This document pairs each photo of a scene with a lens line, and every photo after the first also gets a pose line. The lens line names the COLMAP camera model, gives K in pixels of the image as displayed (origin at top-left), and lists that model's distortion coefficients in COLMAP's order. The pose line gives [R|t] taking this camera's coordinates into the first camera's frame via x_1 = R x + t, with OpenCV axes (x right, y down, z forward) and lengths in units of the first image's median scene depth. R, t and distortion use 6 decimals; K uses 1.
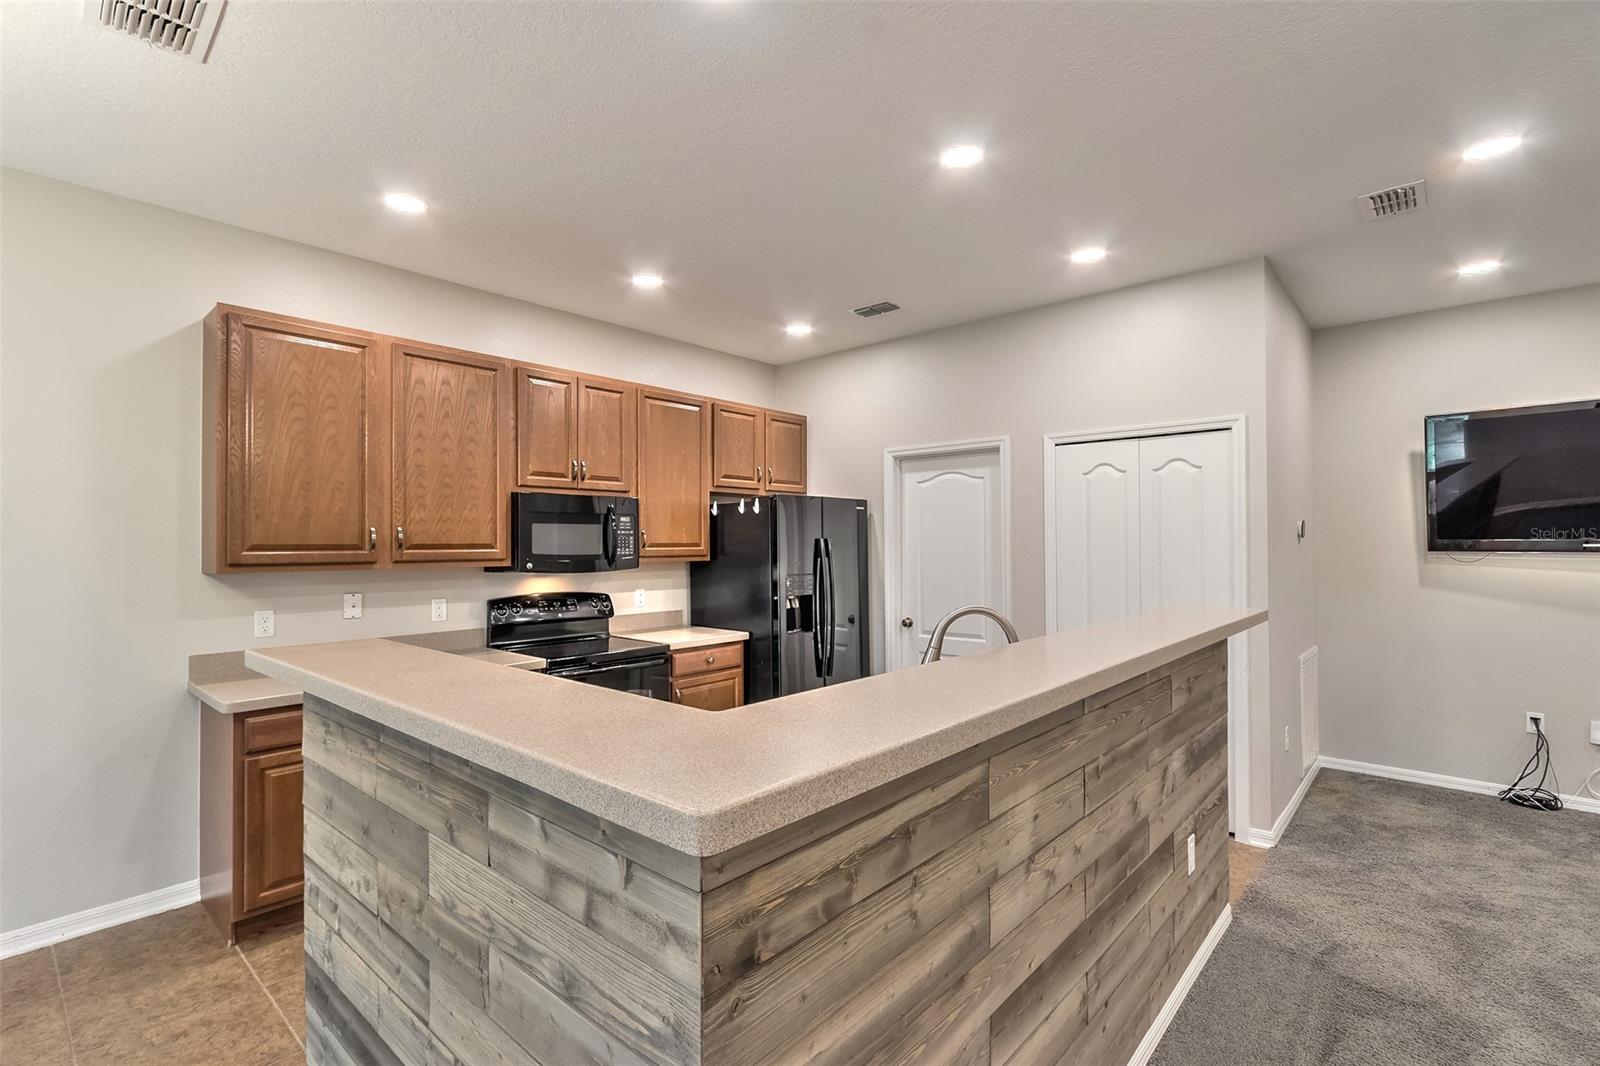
lens RADIAL K [[731.9, 0, 774.5], [0, 731.9, 537.1], [0, 0, 1]] dist [0.002283, 0.000138]
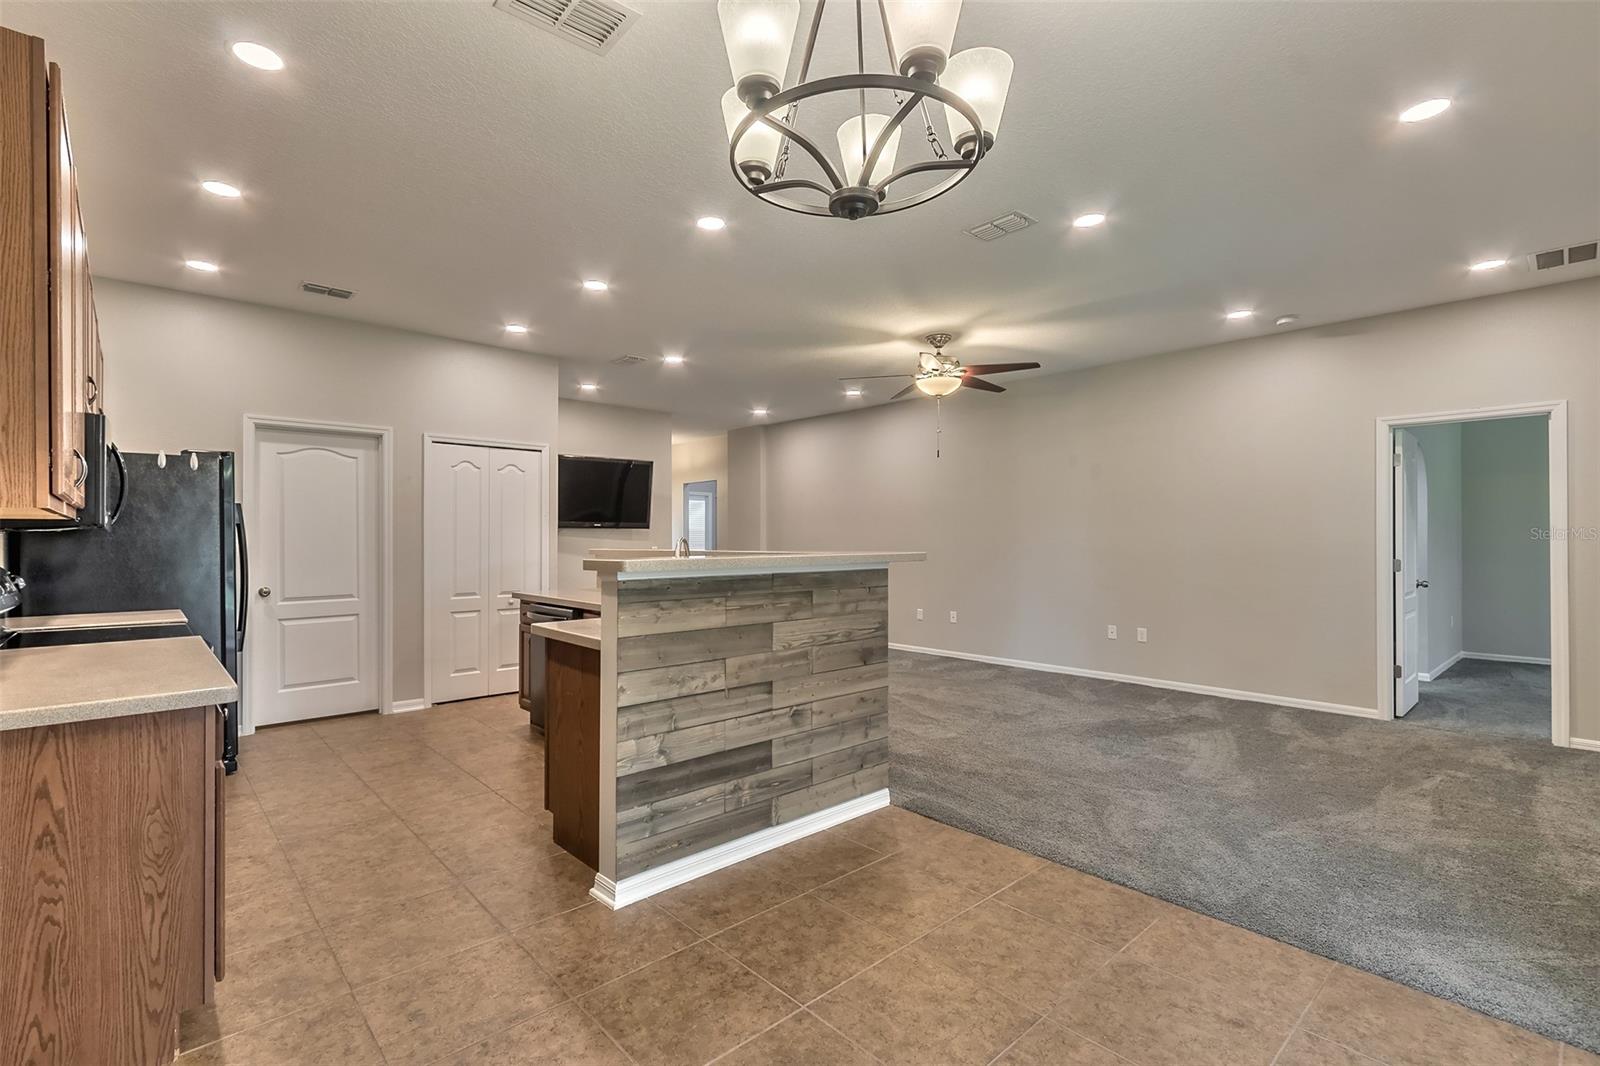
lens RADIAL K [[725.9, 0, 773.6], [0, 725.9, 535.8], [0, 0, 1]] dist [0.006269, -0.001058]
pose [[0.105167, 0.006988, 0.994430, -0.937910], [-0.008089, 0.999948, -0.006171, 0.051678], [-0.994422, -0.007395, 0.105218, 0.266314]]
